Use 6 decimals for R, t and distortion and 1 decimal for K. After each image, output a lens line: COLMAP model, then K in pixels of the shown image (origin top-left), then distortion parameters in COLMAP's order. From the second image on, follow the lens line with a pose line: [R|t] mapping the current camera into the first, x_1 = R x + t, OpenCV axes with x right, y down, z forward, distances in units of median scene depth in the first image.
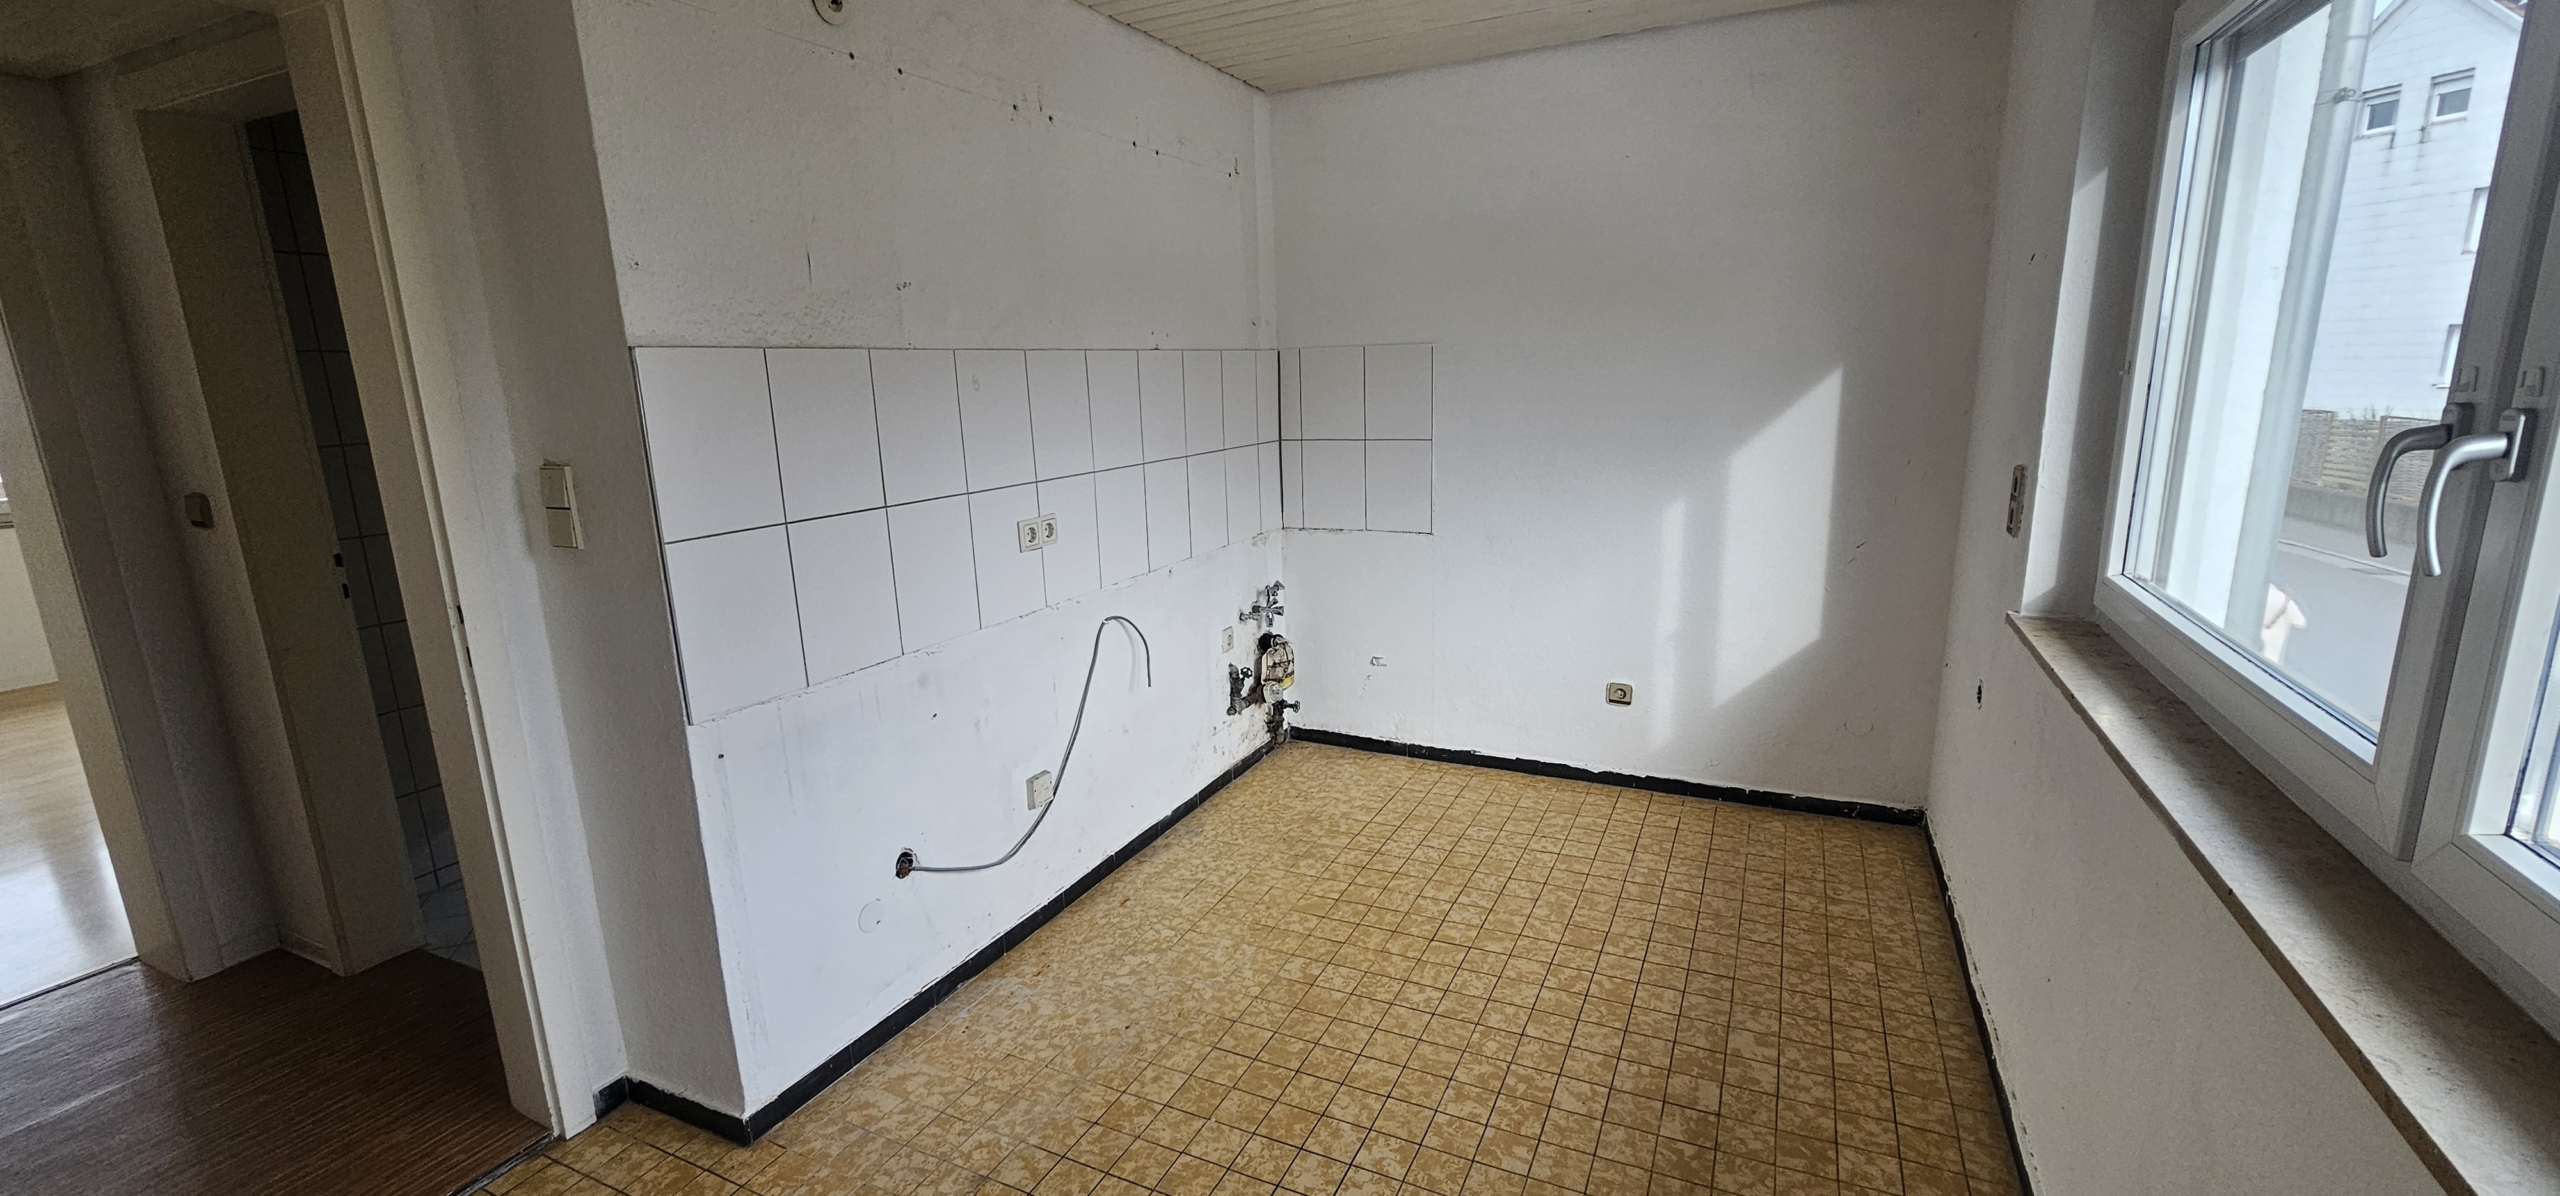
lens RADIAL K [[1045.4, 0, 1276.8], [0, 1045.4, 602.3], [0, 0, 1]] dist [-0.001729, -0.000635]
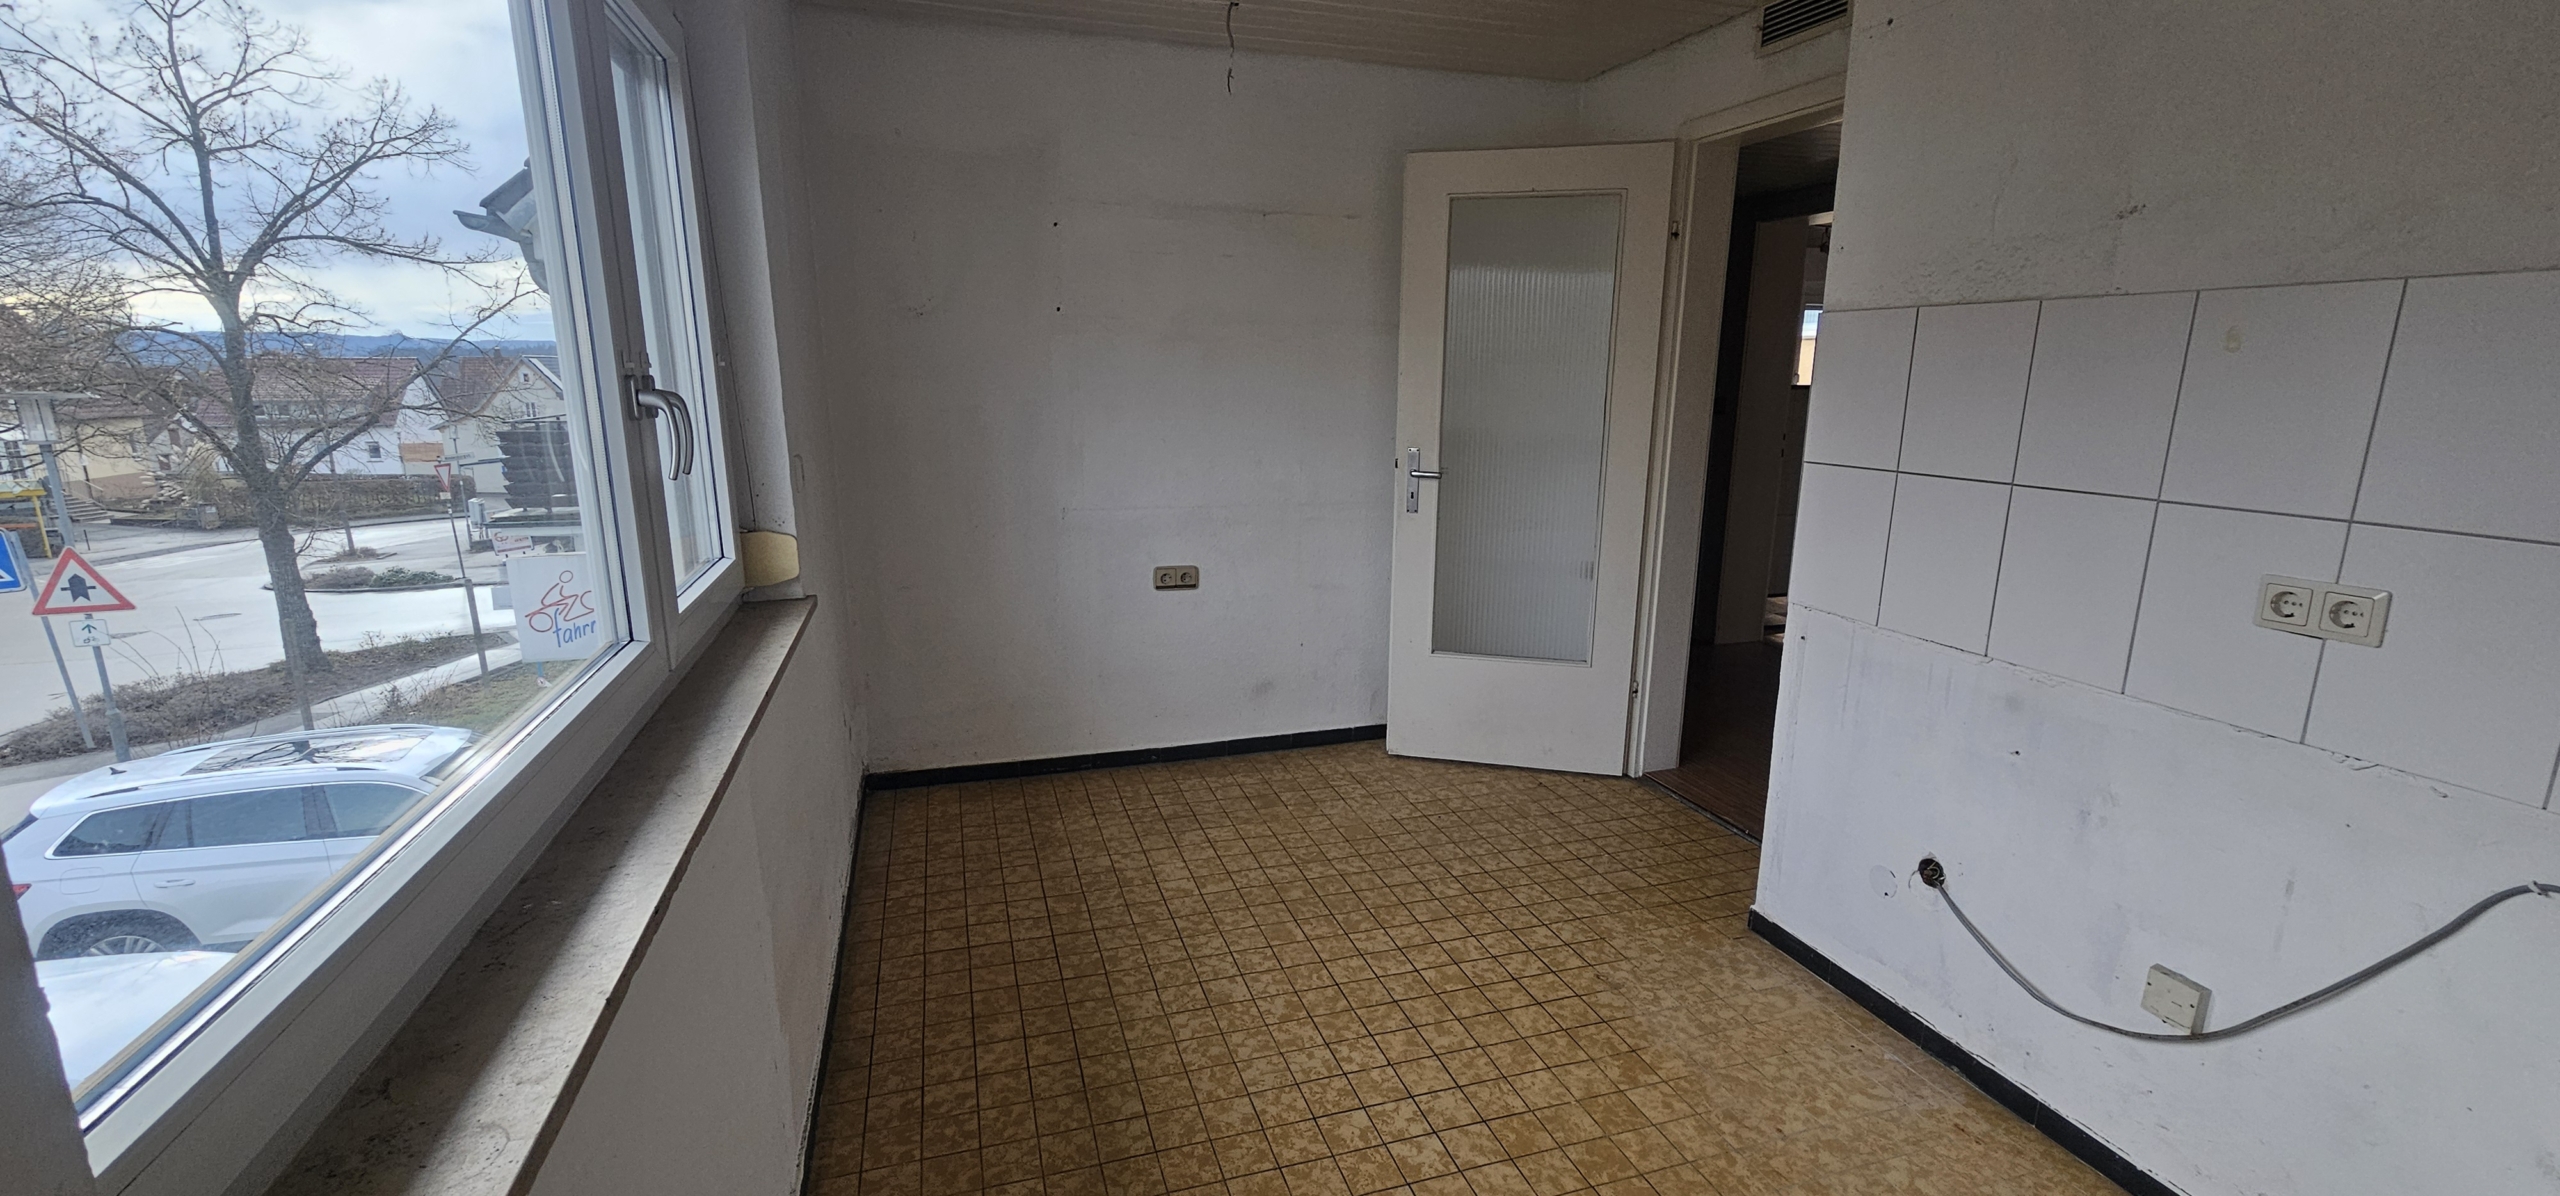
lens RADIAL K [[1045.4, 0, 1276.8], [0, 1045.4, 602.3], [0, 0, 1]] dist [-0.001729, -0.000635]
pose [[-0.722879, 0.178101, -0.667627, 0.653638], [-0.131479, 0.913104, 0.385946, -0.253177], [0.678351, 0.366771, -0.636647, 1.159355]]
